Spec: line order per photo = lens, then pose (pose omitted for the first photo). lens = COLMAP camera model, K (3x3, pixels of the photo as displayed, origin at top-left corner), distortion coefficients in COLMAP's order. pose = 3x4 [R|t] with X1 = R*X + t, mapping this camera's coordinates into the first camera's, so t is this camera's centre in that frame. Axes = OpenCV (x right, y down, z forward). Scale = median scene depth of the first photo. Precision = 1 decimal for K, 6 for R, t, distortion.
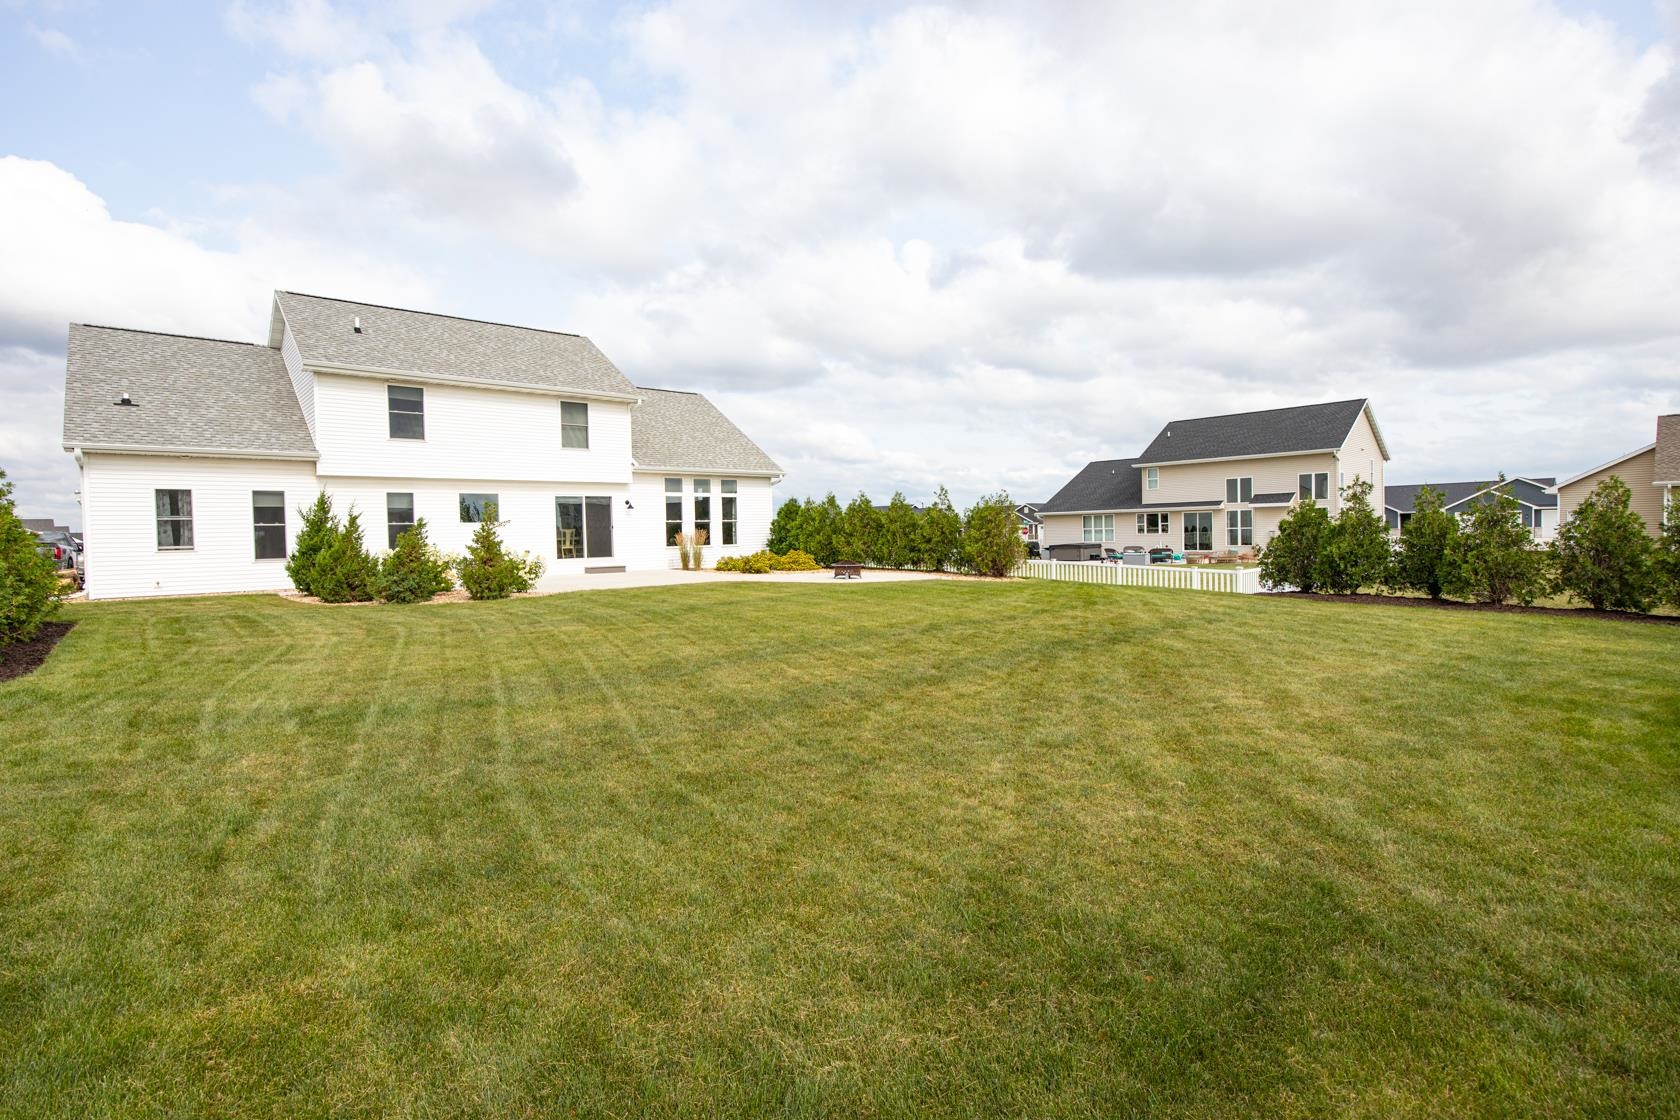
lens RADIAL K [[824.6, 0, 851.3], [0, 824.6, 551.7], [0, 0, 1]] dist [0.000935, -0.000255]
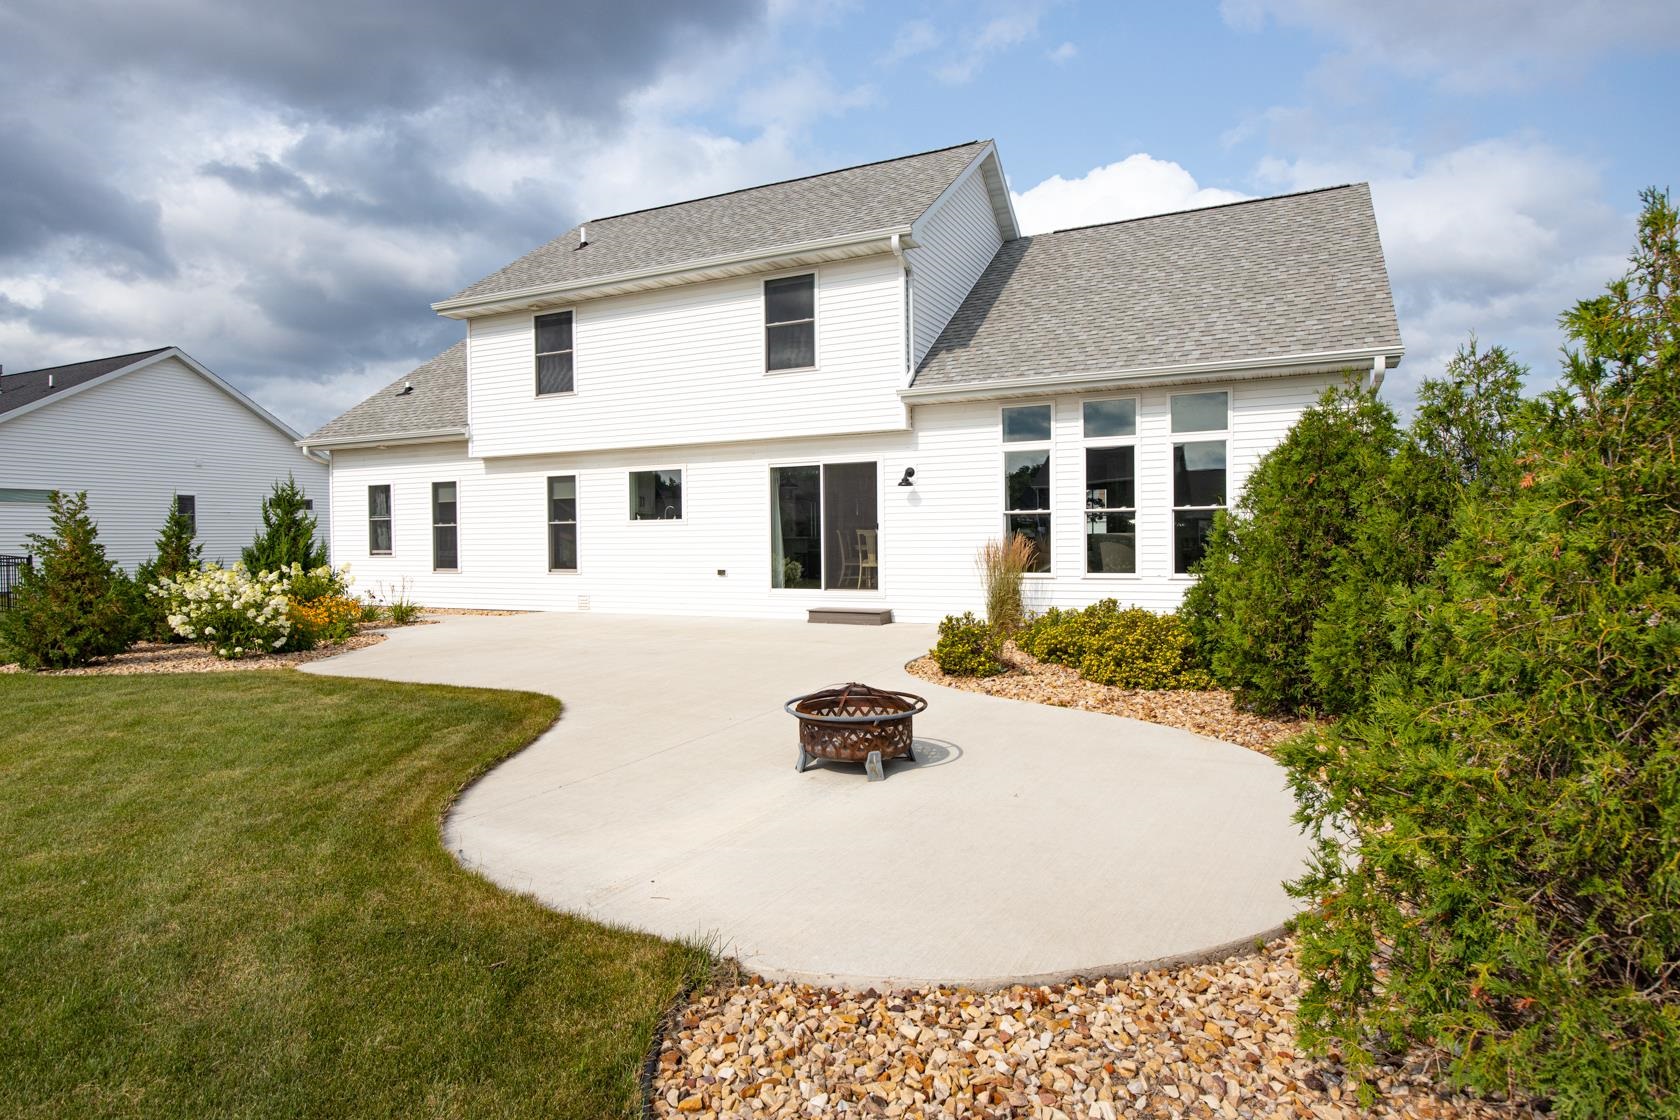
lens RADIAL K [[944.1, 0, 877.0], [0, 944.1, 556.9], [0, 0, 1]] dist [-0.000563, -0.000281]
pose [[0.359598, 0.036135, -0.932407, 0.224518], [-0.019047, 0.999326, 0.031383, -0.030654], [0.932913, 0.006475, 0.360044, 0.842089]]
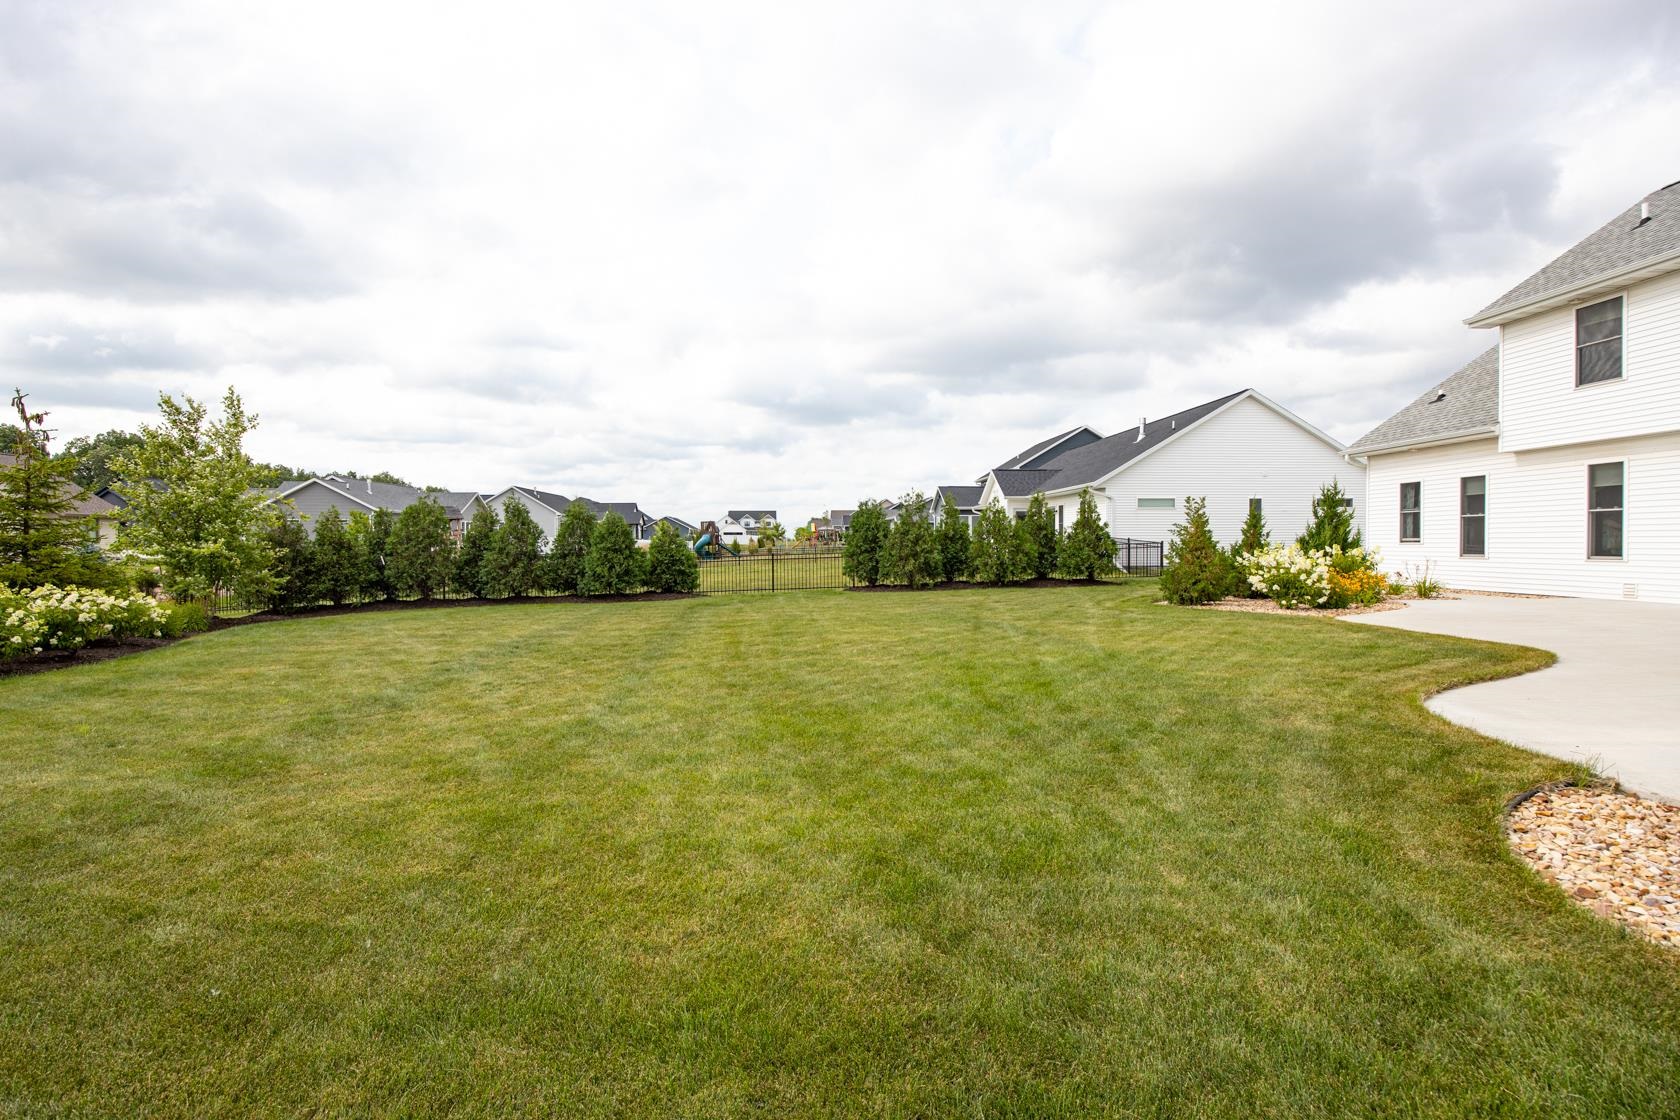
lens RADIAL K [[852.0, 0, 792.8], [0, 852.0, 552.6], [0, 0, 1]] dist [-0.010043, 0.001656]
pose [[-0.686099, 0.030689, -0.726860, 0.348466], [-0.000109, 0.999106, 0.042286, -0.024837], [0.727508, 0.029091, -0.685482, 0.867137]]
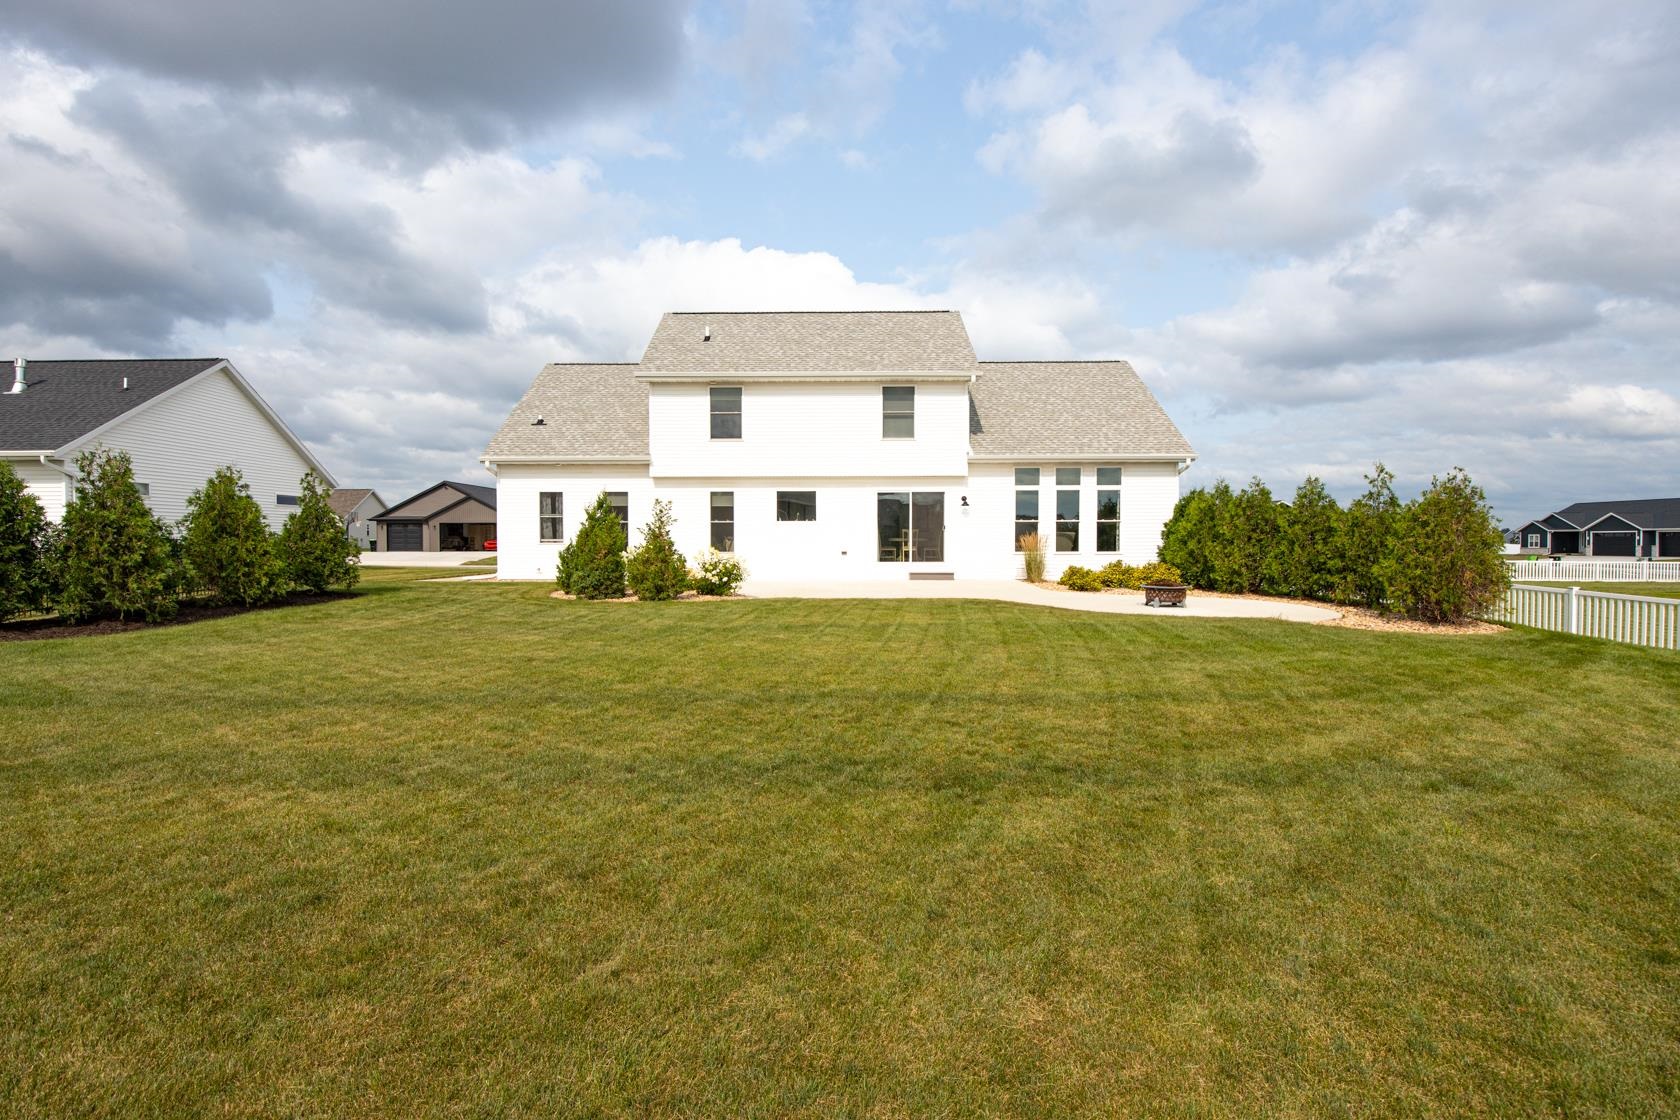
lens RADIAL K [[852.0, 0, 831.4], [0, 852.0, 578.0], [0, 0, 1]] dist [-0.010043, 0.001656]
pose [[0.725911, 0.052258, -0.685801, 0.254292], [-0.031227, 0.998585, 0.043038, -0.011919], [0.687080, -0.009827, 0.726516, 0.277109]]
